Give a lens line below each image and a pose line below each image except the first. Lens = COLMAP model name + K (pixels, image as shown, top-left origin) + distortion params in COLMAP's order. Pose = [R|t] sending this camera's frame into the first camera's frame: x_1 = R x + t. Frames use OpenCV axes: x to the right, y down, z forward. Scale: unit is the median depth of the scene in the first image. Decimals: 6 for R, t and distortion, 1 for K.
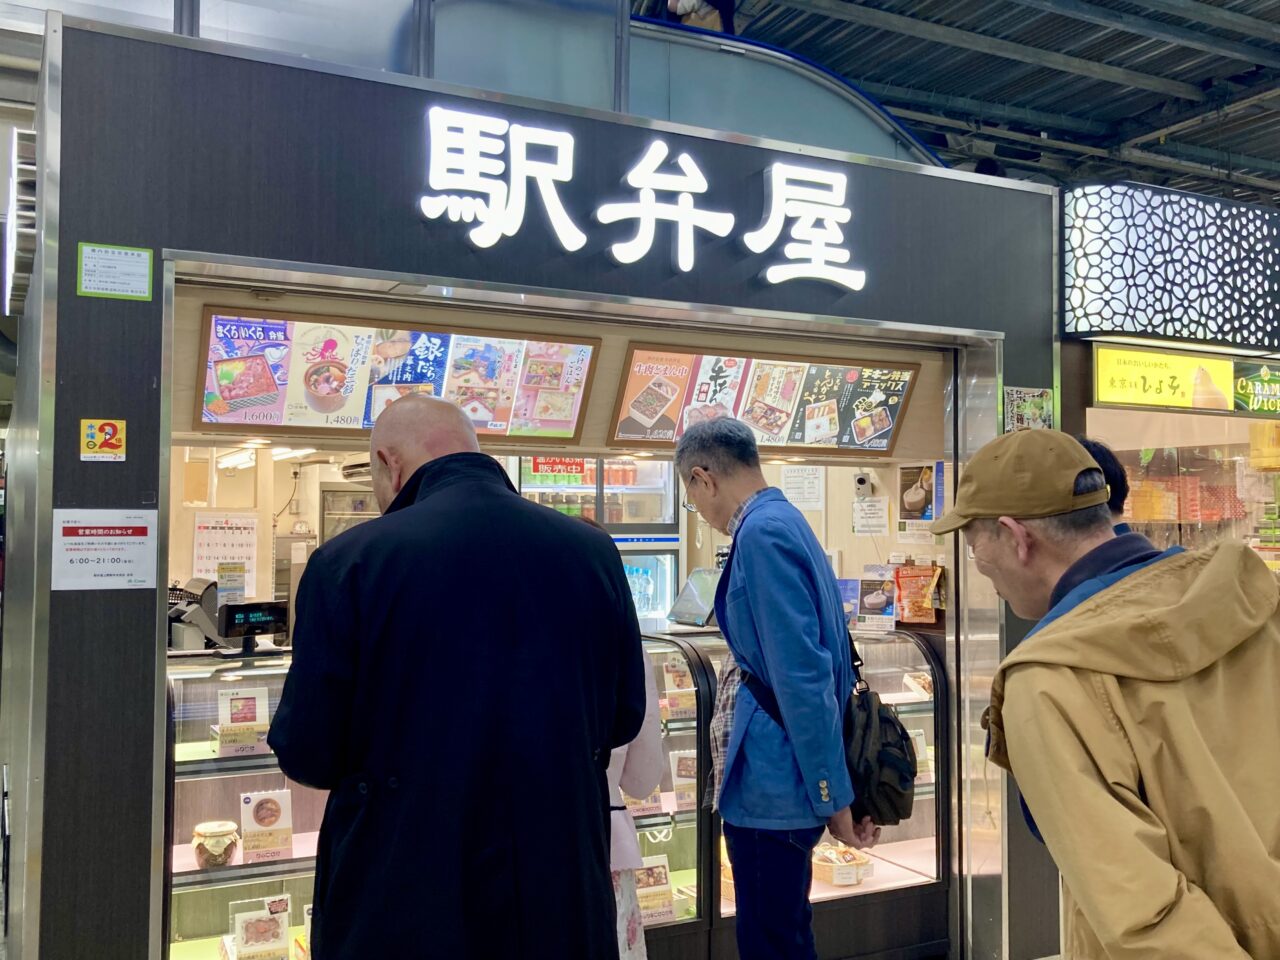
lens RADIAL K [[1202.2, 0, 640.0], [0, 1202.2, 480.0], [0, 0, 1]] dist [0.067275, 0.000017]
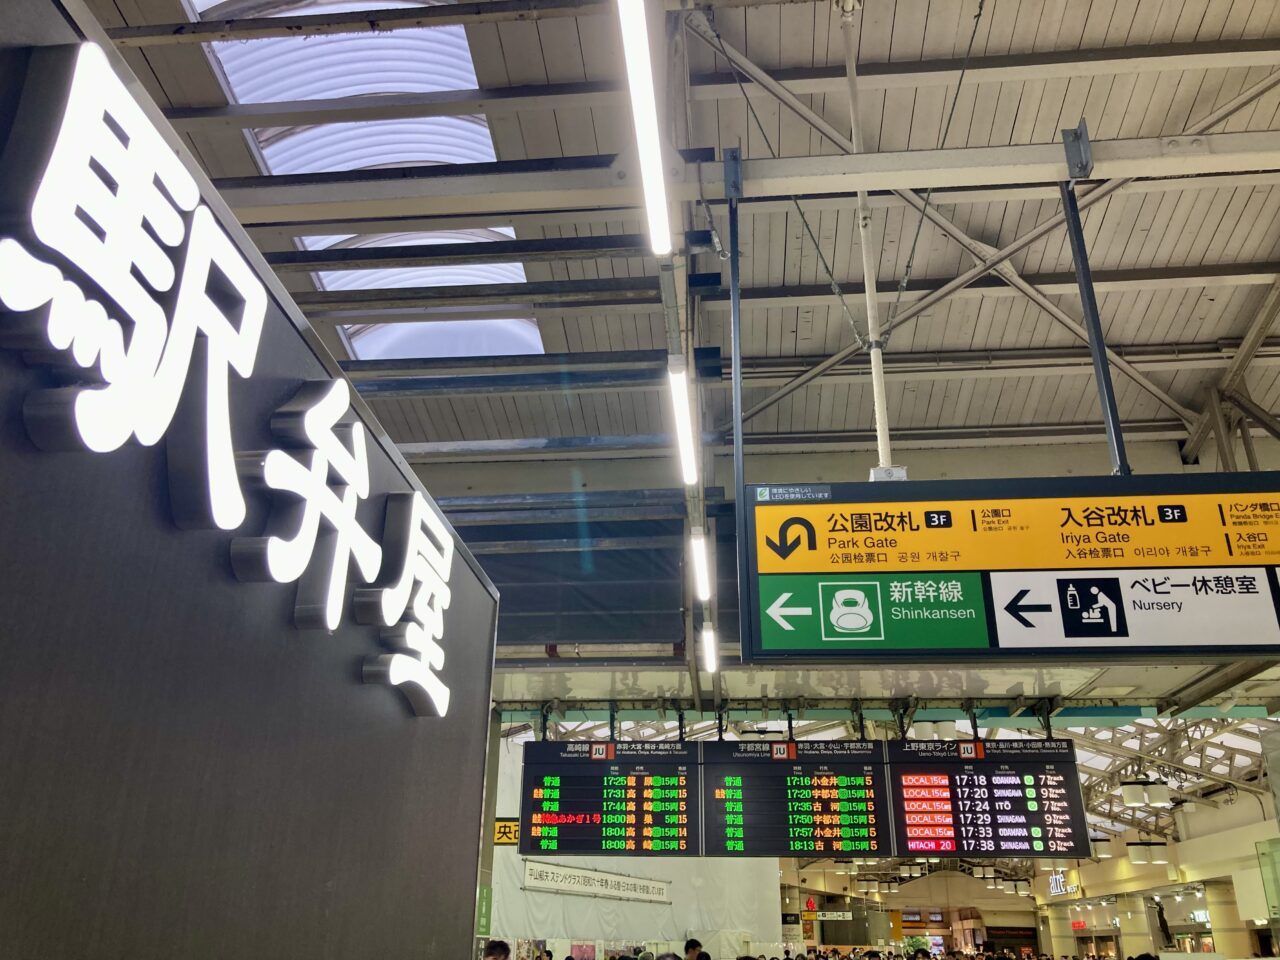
lens RADIAL K [[1059.4, 0, 640.0], [0, 1059.4, 480.0], [0, 0, 1]] dist [0.002397, 0.001488]
pose [[0.537356, 0.338075, 0.772627, -0.246447], [-0.032018, 0.923653, -0.381891, -0.066603], [-0.842747, 0.180474, 0.507155, 0.639932]]
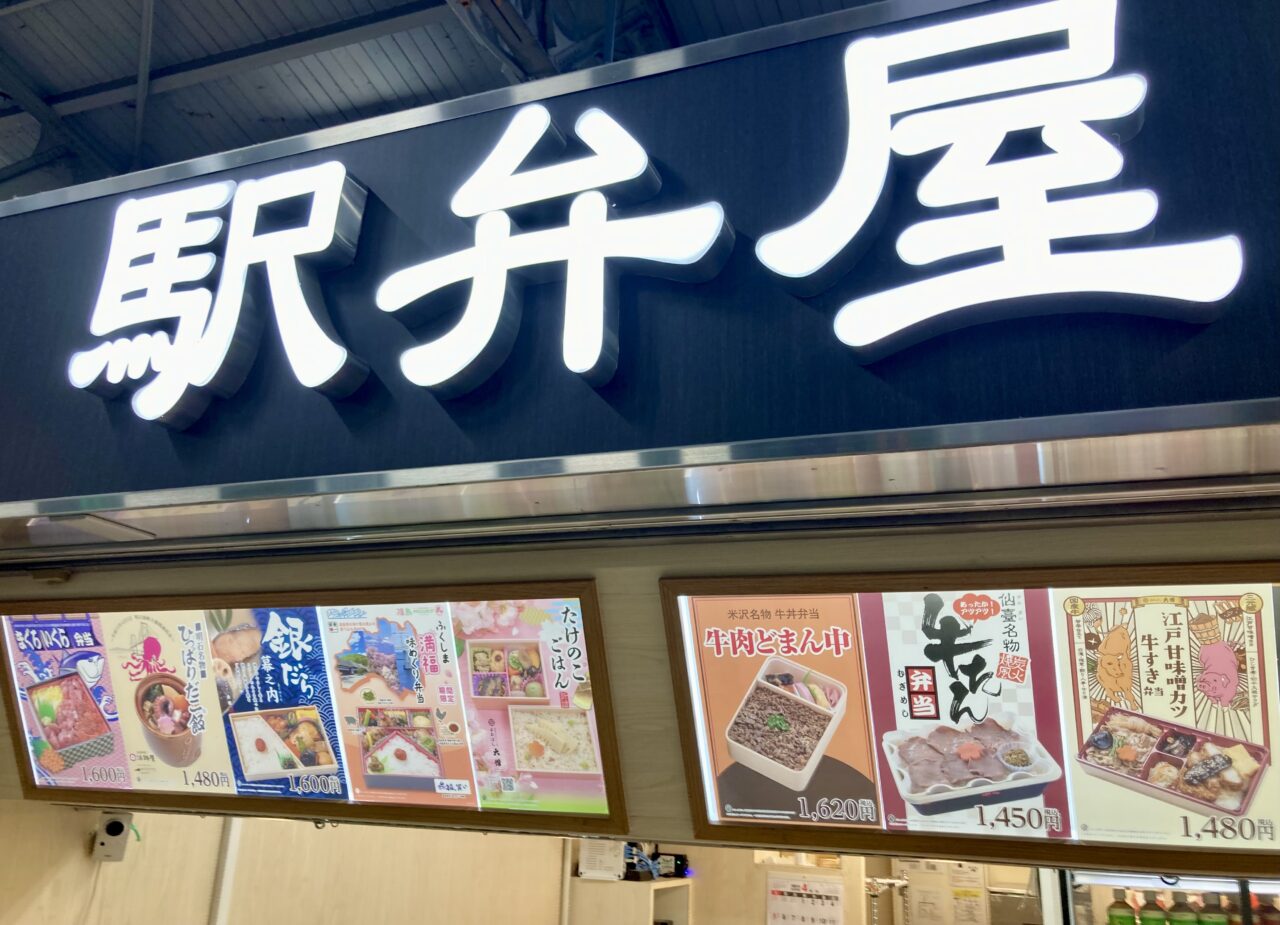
lens RADIAL K [[1062.1, 0, 640.8], [0, 1062.1, 426.6], [0, 0, 1]] dist [0.049509, -0.072601]
pose [[0.655454, -0.228336, -0.719891, 0.279345], [-0.016074, 0.948767, -0.315567, -0.050232], [0.755064, 0.218411, 0.618203, 0.786911]]
